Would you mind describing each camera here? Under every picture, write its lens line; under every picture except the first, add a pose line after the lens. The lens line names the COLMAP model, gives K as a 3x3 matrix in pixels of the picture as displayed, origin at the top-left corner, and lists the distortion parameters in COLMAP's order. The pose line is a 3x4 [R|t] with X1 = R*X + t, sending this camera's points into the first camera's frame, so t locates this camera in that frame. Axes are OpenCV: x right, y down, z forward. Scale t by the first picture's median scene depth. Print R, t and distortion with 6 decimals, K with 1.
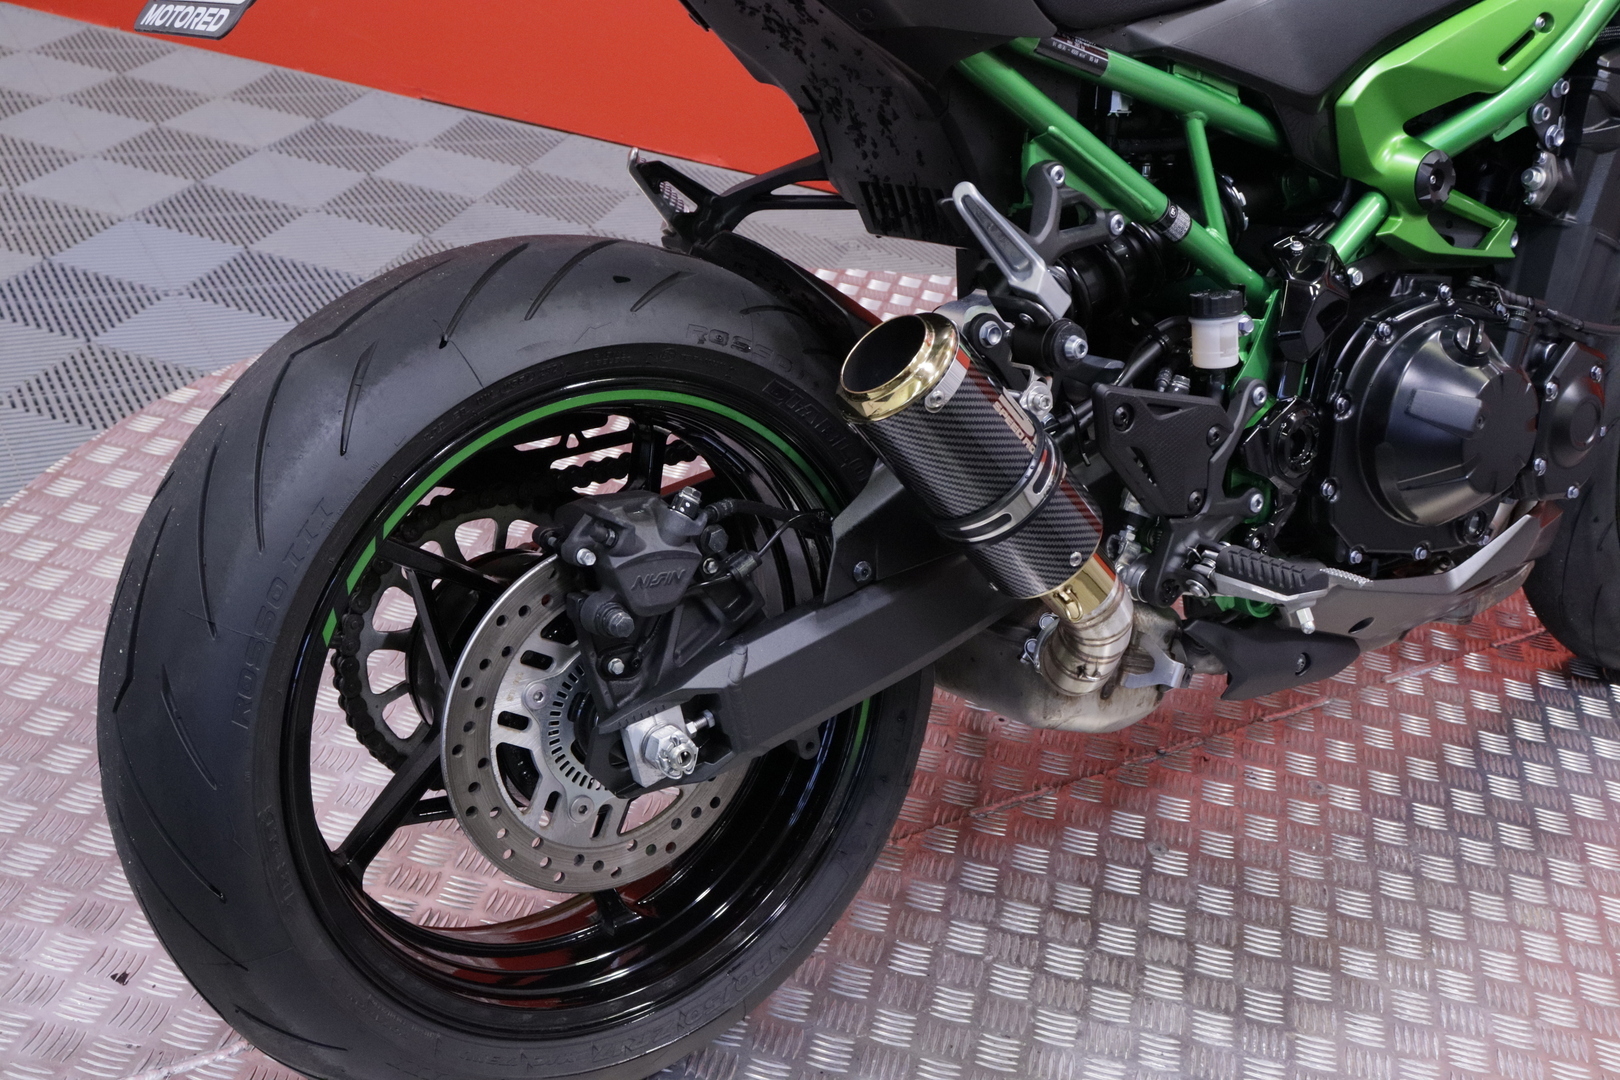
lens RADIAL K [[1777.7, 0, 768.6], [0, 1777.7, 540.9], [0, 0, 1]] dist [-0.004554, 0.042144]
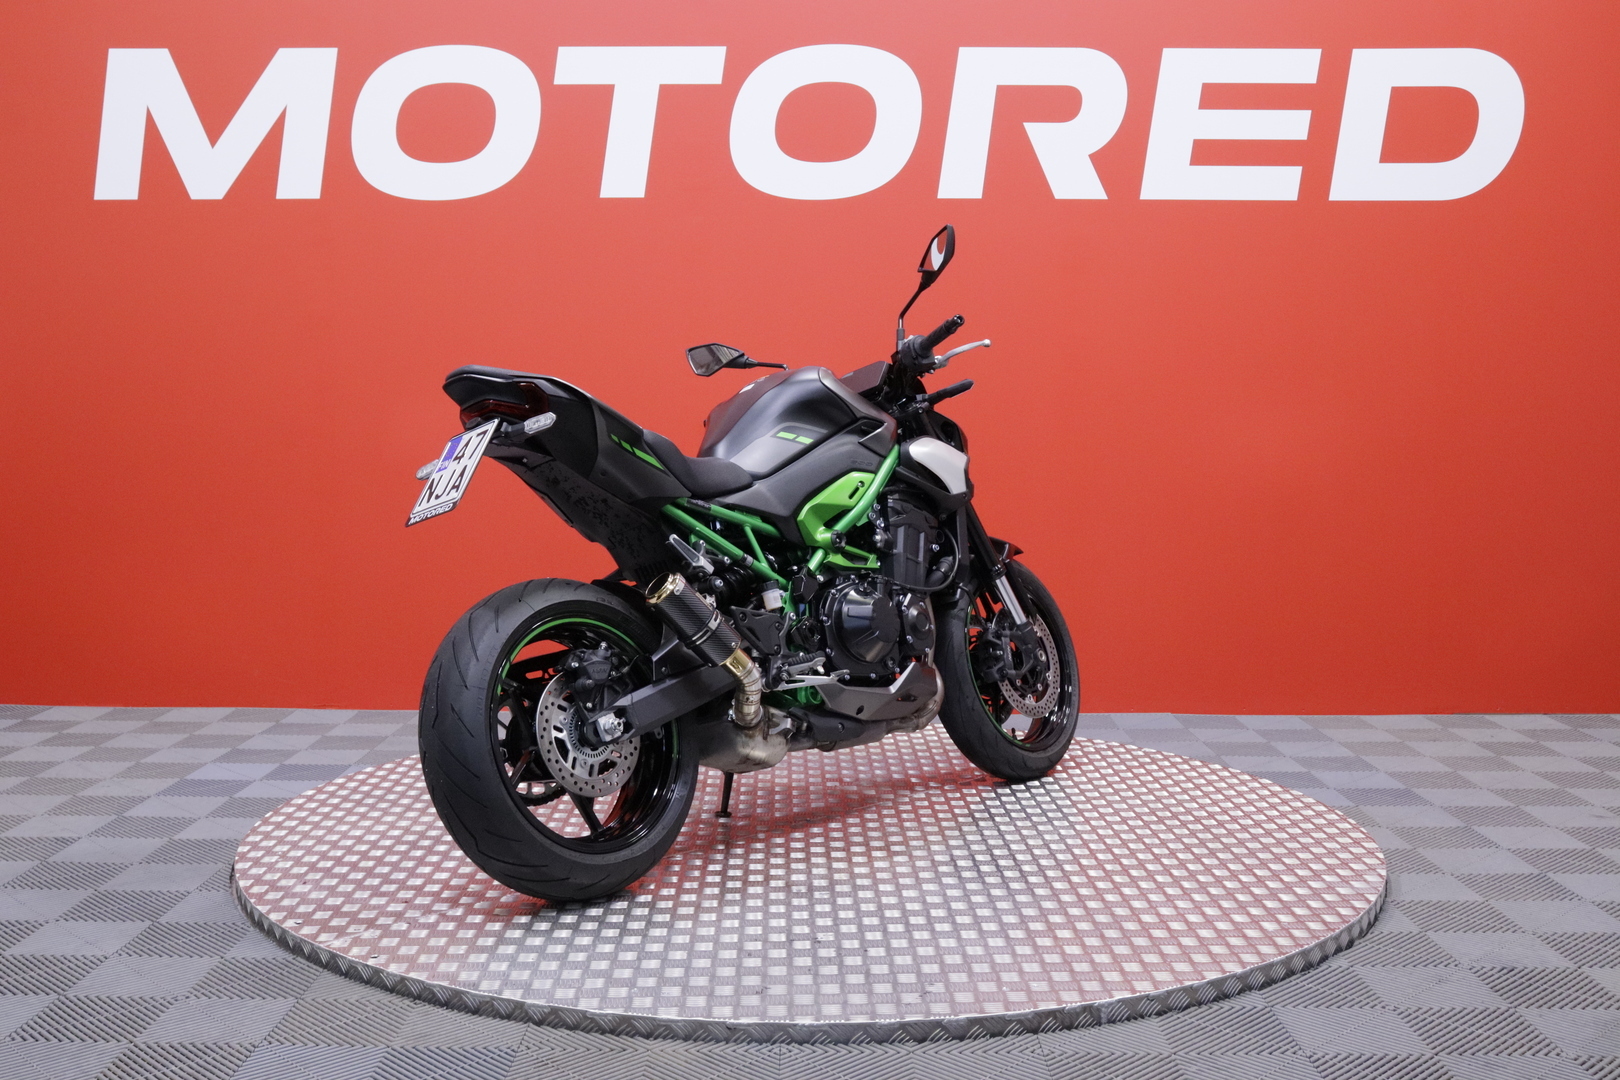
lens RADIAL K [[1809.5, 0, 810.0], [0, 1809.5, 540.0], [0, 0, 1]] dist [-0.133317, -0.006932]
pose [[0.962767, -0.151523, 0.223877, -0.310795], [0.231043, 0.891171, -0.390427, 0.925836], [-0.140354, 0.427615, 0.892998, -1.573315]]
